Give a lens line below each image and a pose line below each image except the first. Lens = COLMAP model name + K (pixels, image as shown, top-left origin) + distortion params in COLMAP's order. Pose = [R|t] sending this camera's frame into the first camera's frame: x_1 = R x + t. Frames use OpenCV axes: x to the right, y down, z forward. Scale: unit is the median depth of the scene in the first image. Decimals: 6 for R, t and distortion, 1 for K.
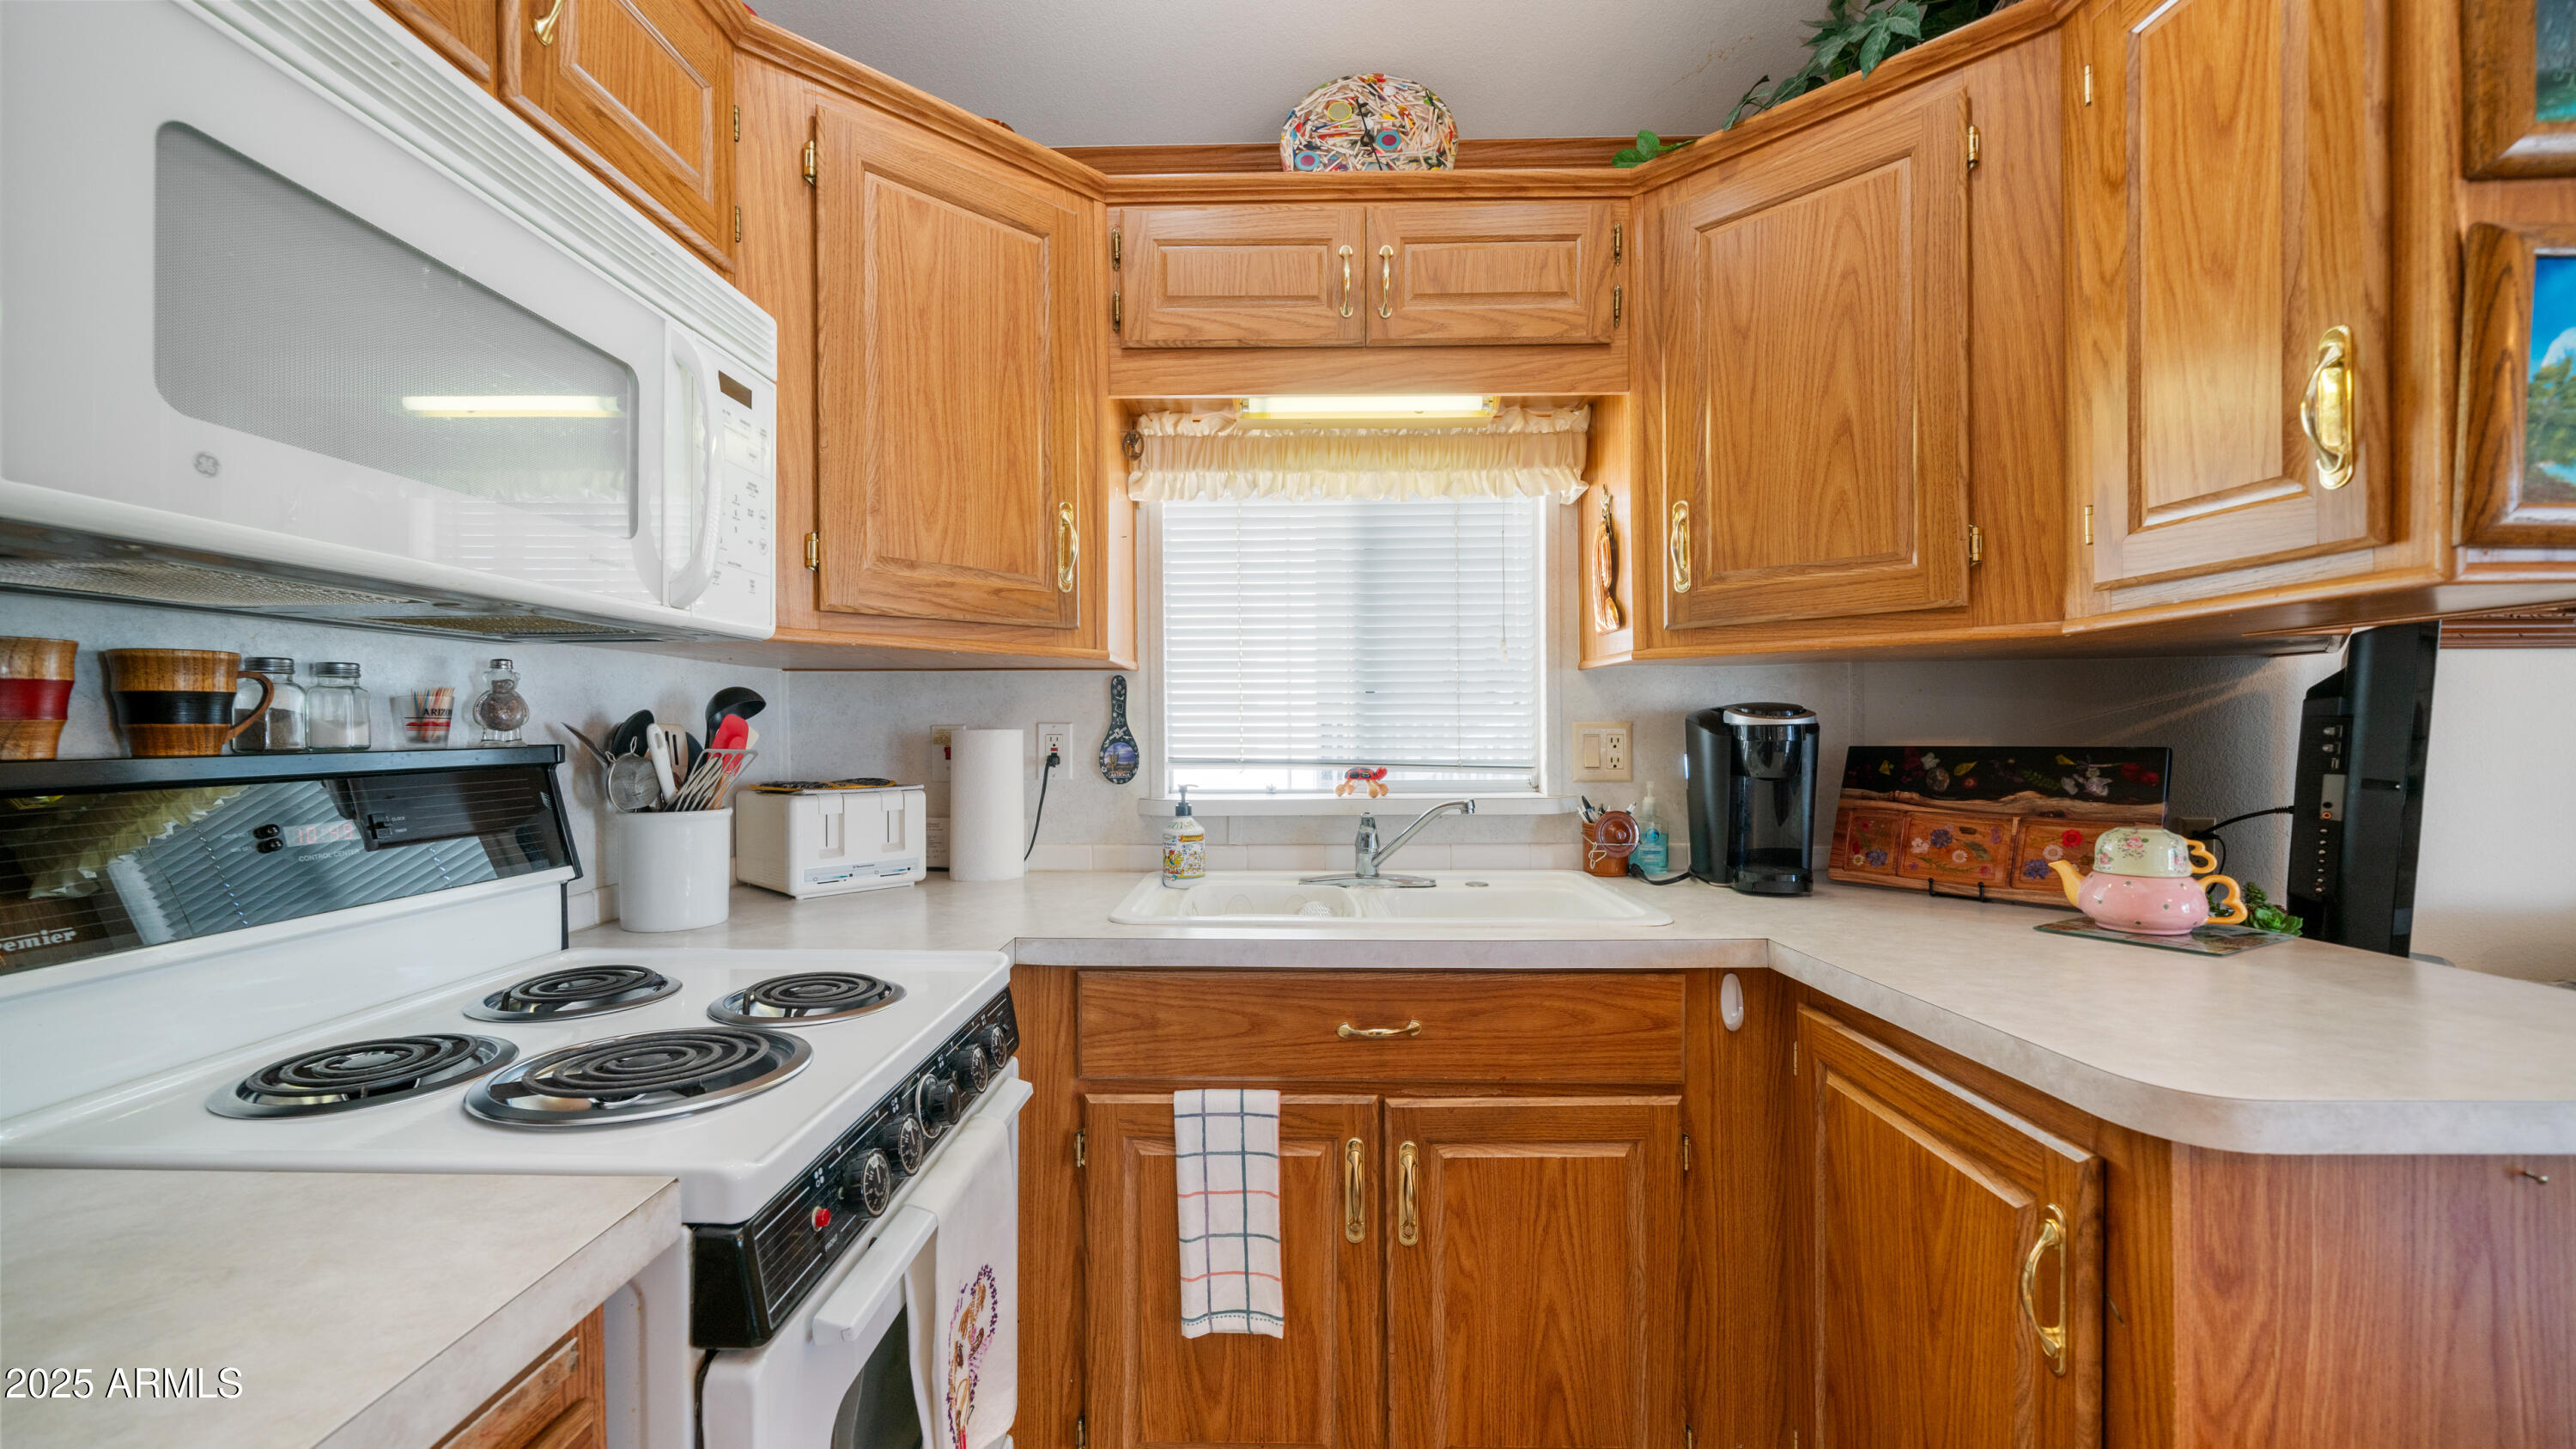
lens RADIAL K [[979.2, 0, 1270.4], [0, 979.2, 731.5], [0, 0, 1]] dist [-0.006344, 0.000749]
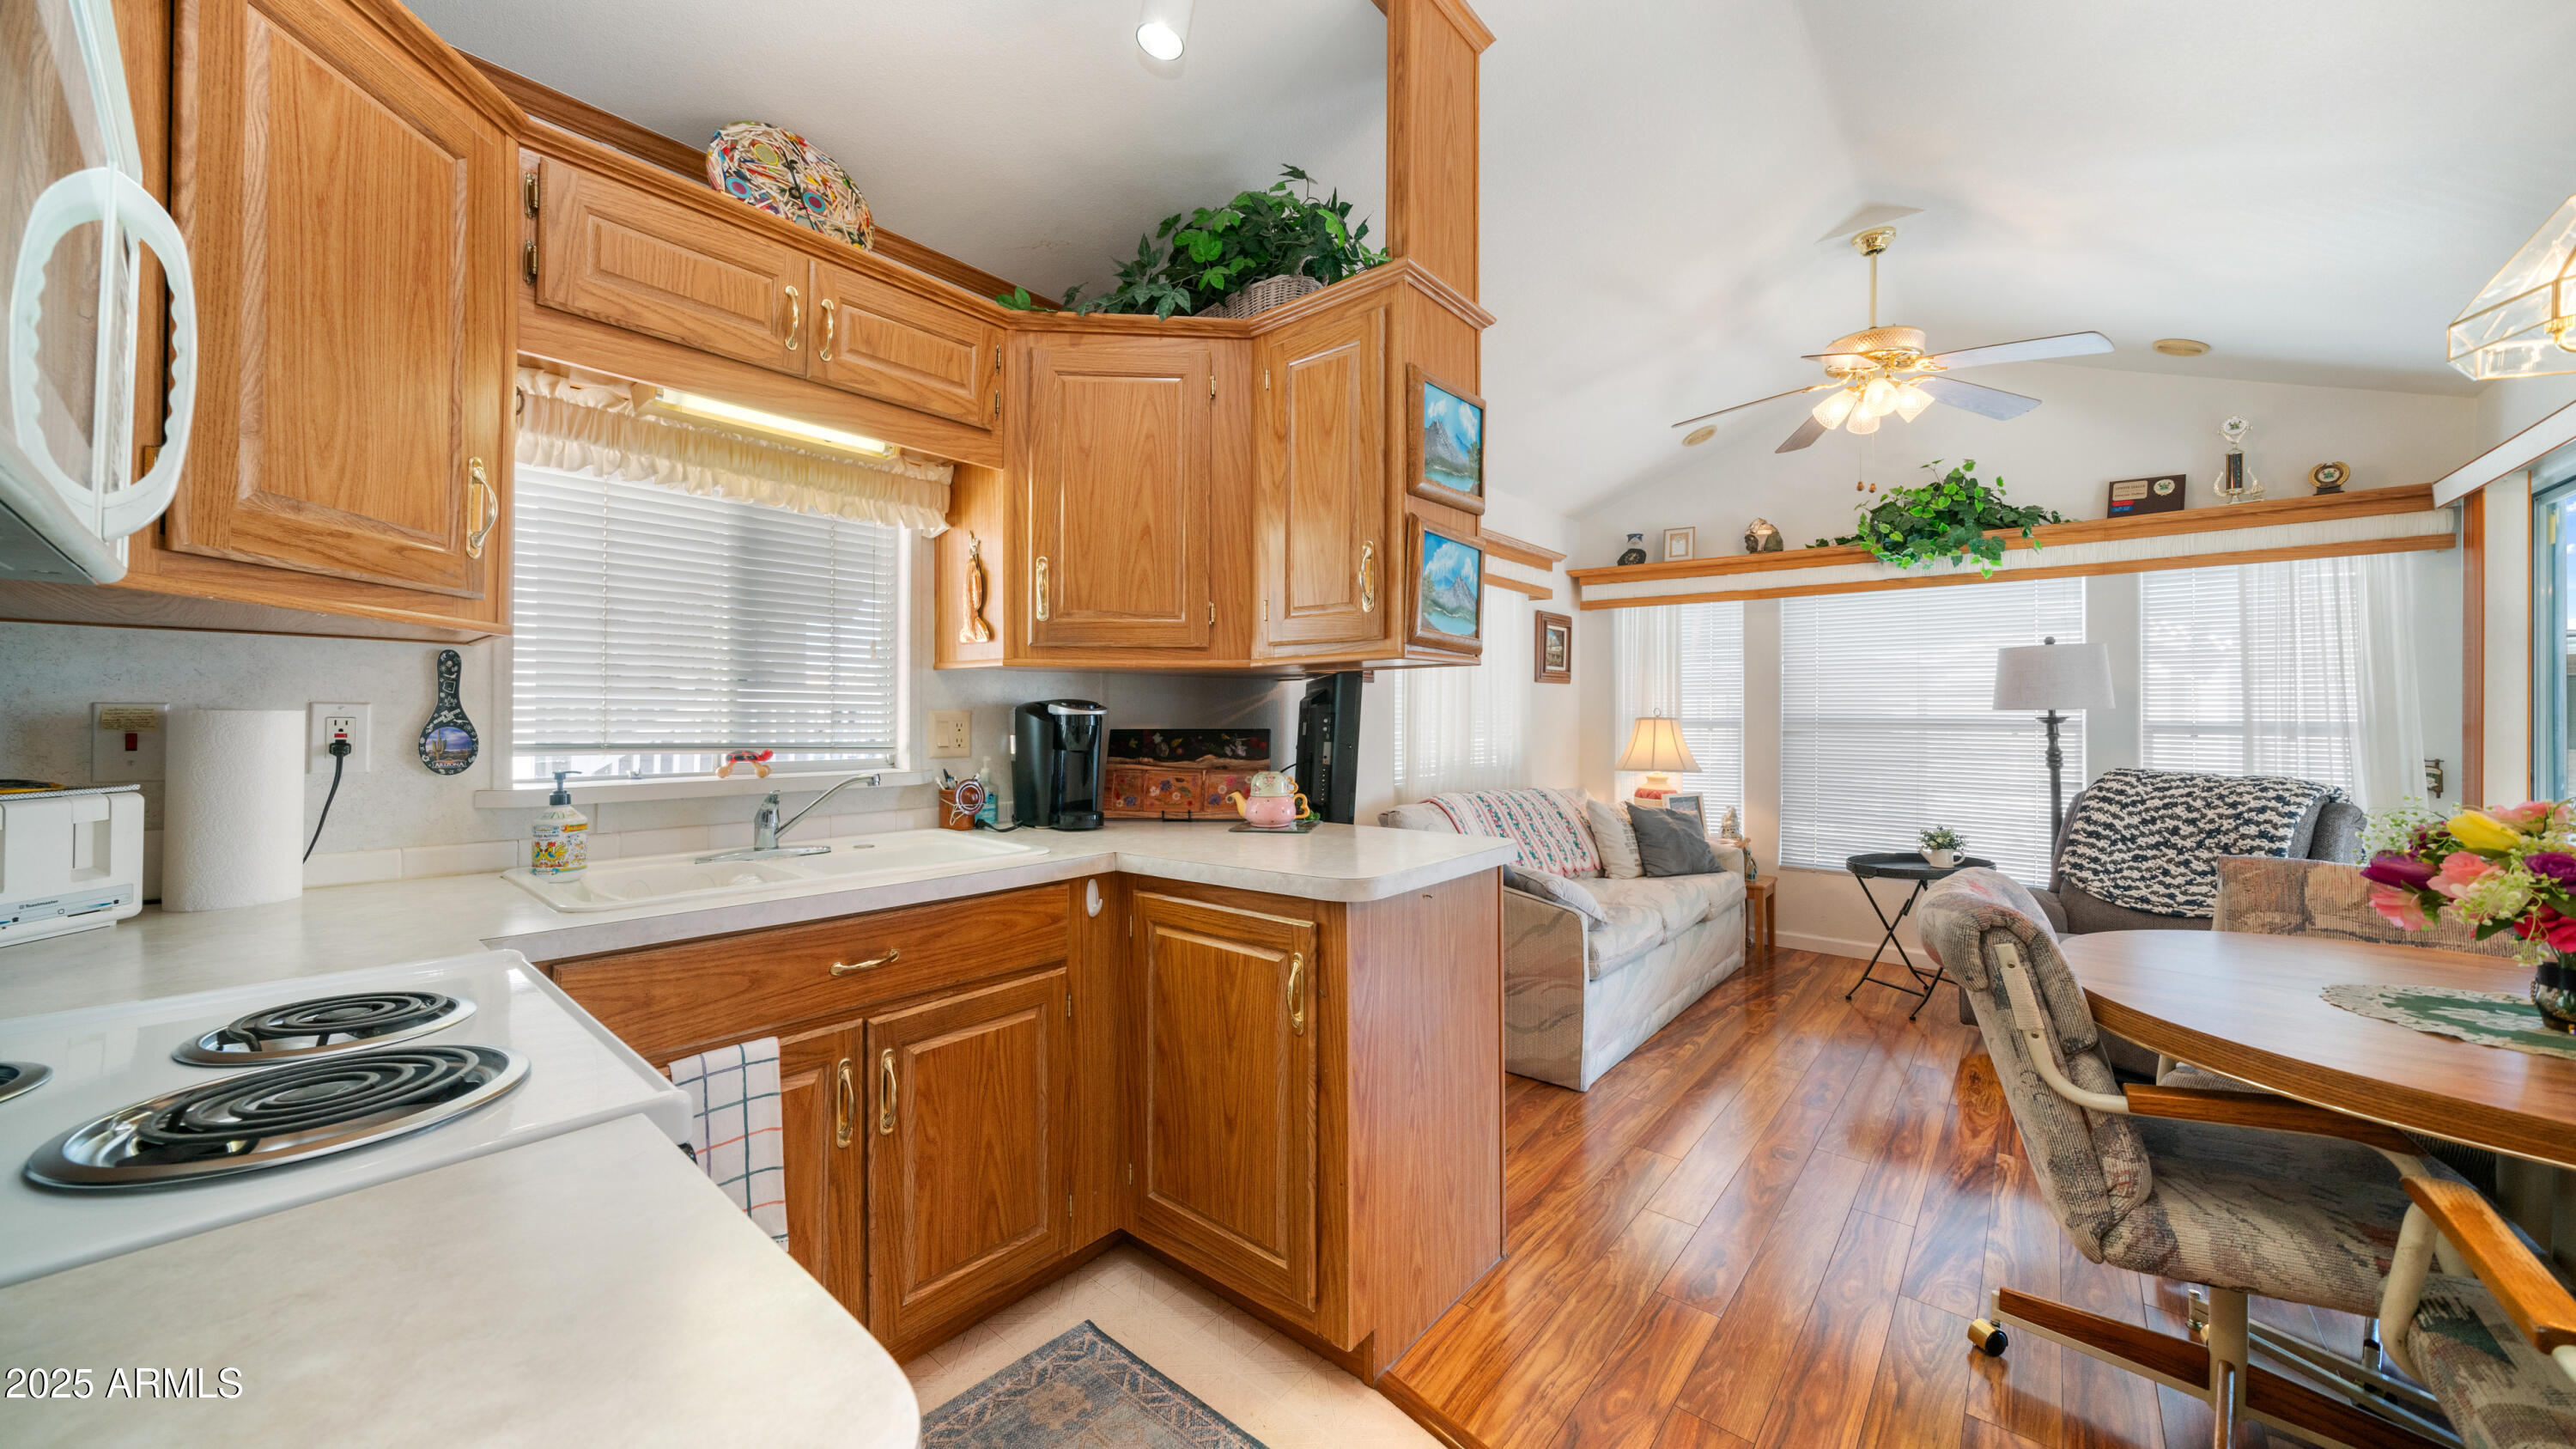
lens RADIAL K [[894.0, 0, 1261.3], [0, 894.0, 703.9], [0, 0, 1]] dist [-0.009733, 0.000734]
pose [[0.637239, 0.019748, 0.770413, -0.411584], [-0.005044, 0.999757, -0.021455, 0.005275], [-0.770650, 0.009786, 0.637184, -0.079501]]
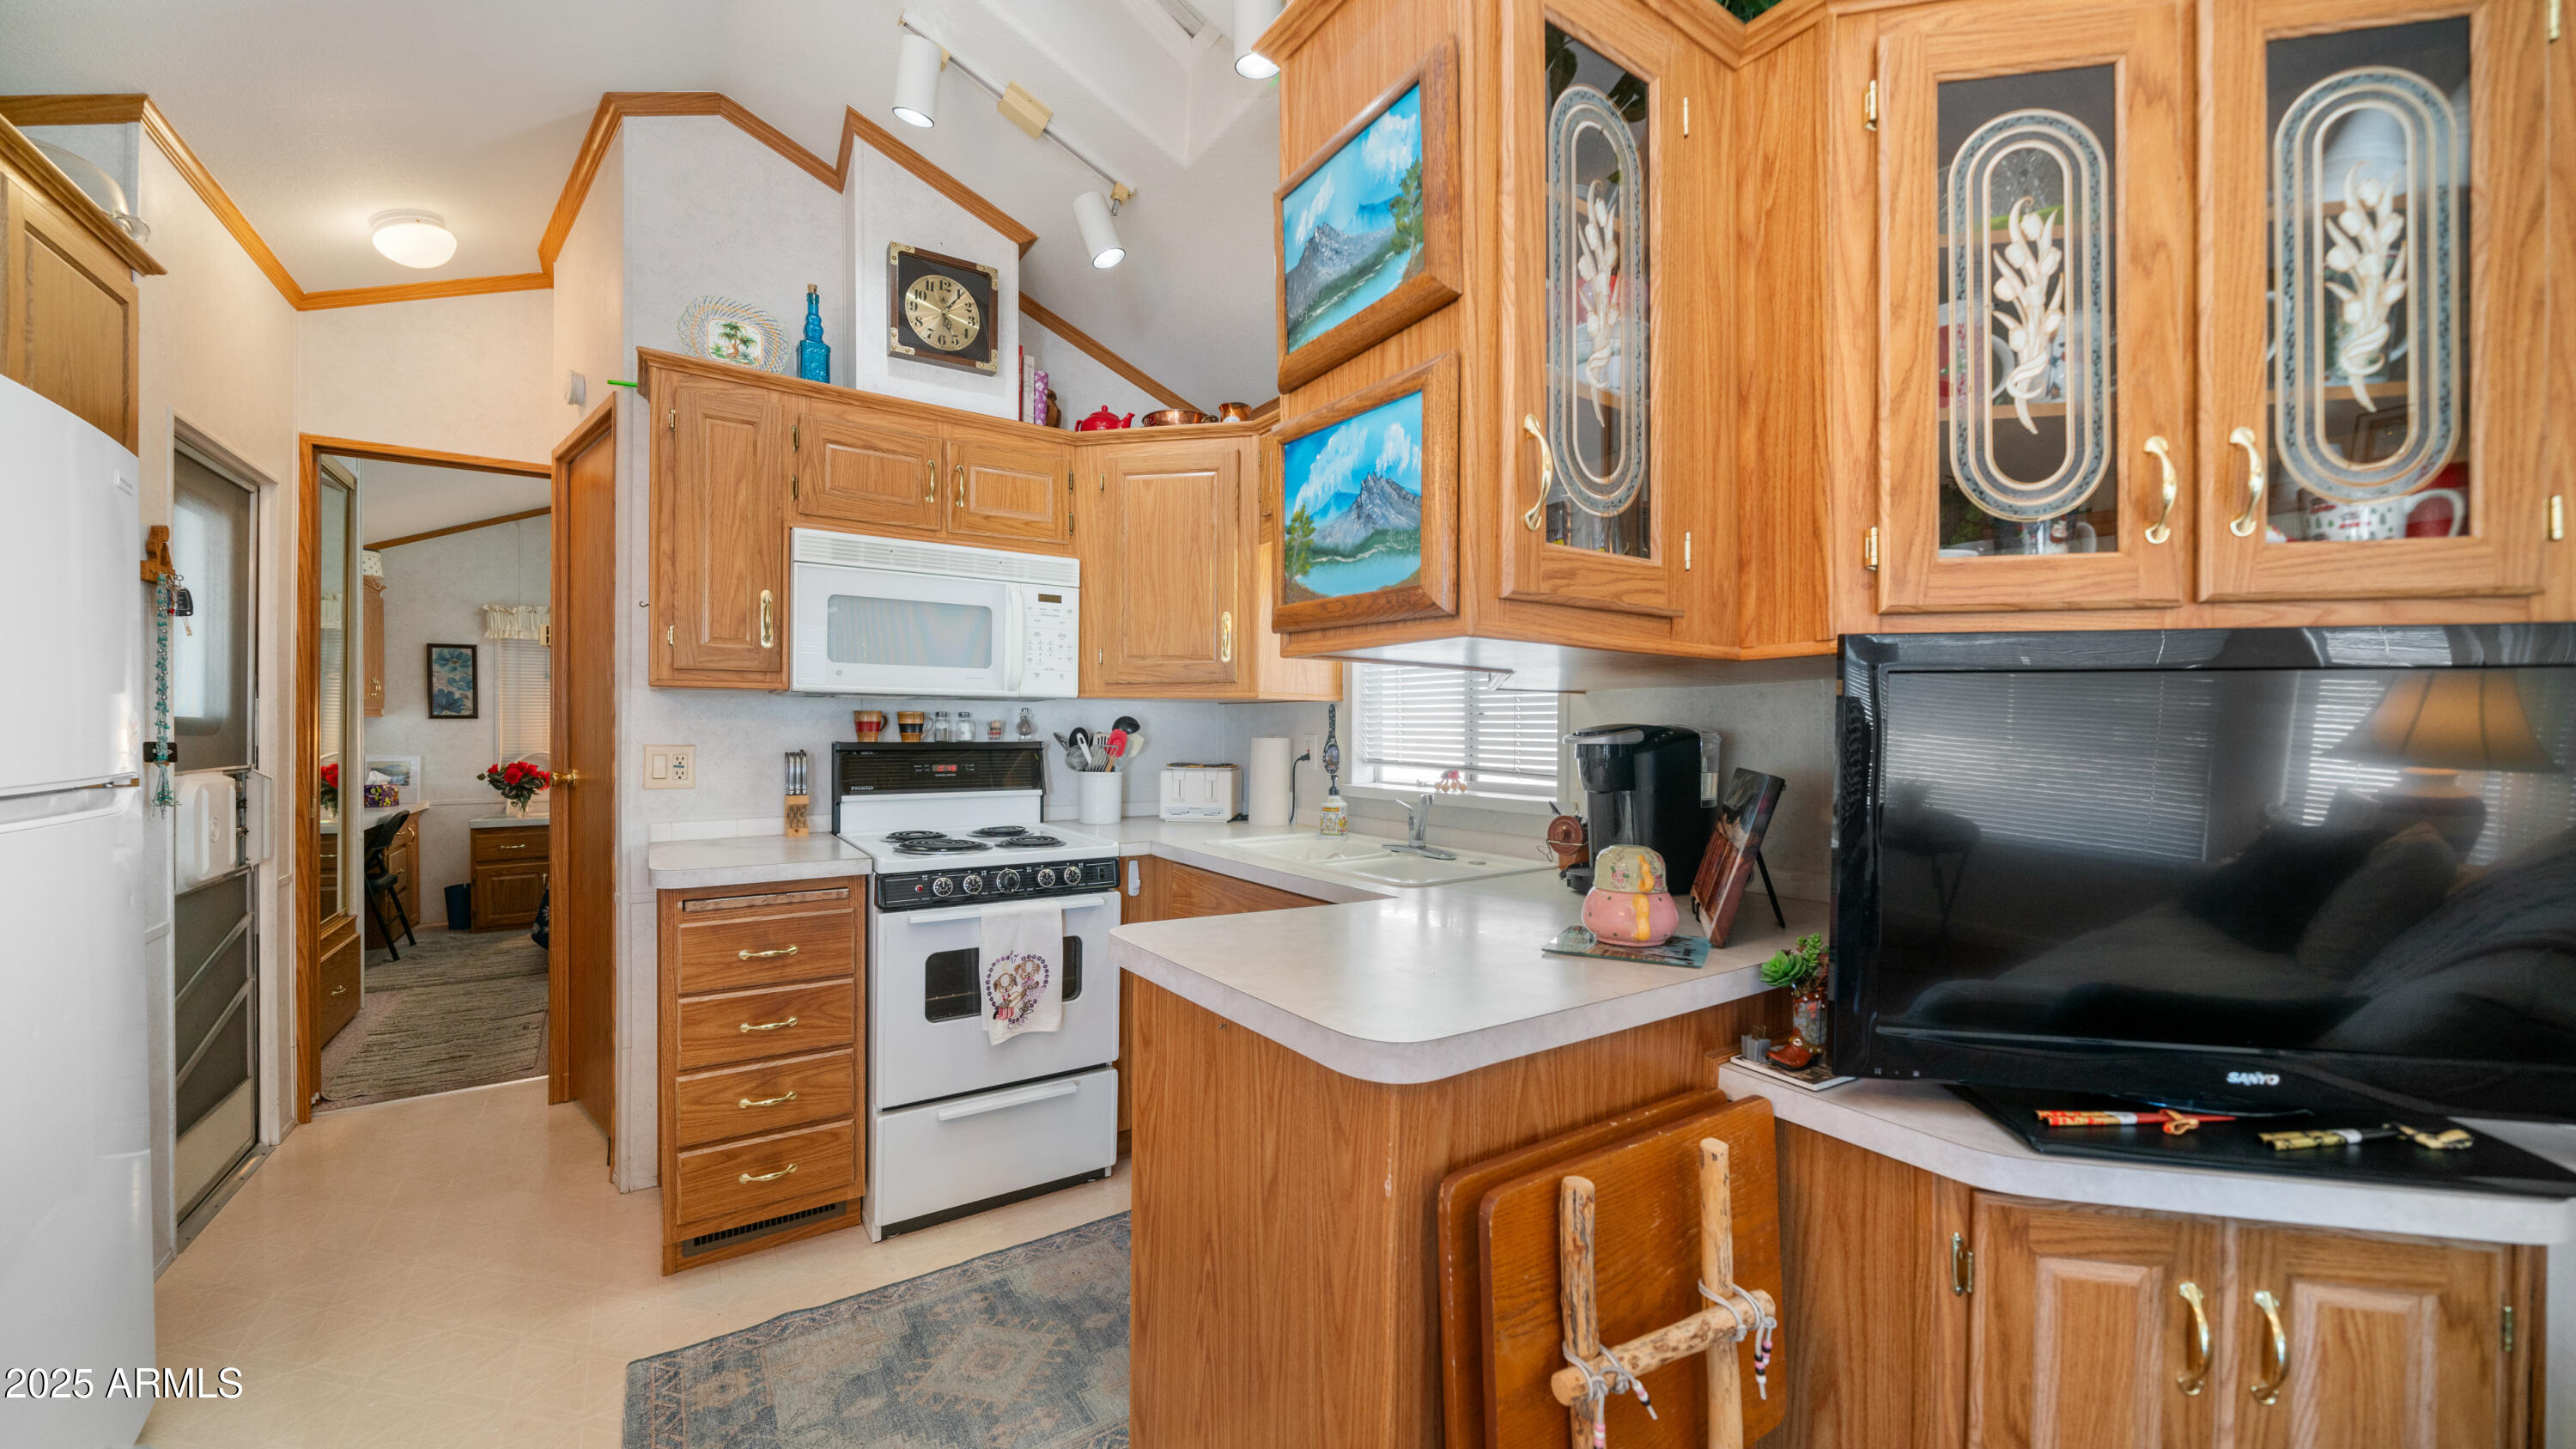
lens RADIAL K [[979.2, 0, 1301.6], [0, 979.2, 733.8], [0, 0, 1]] dist [-0.006344, 0.000749]
pose [[0.574099, 0.012933, -0.818684, 1.497034], [-0.015094, 0.999873, 0.005210, -0.025334], [0.818647, 0.009366, 0.574221, 0.086477]]
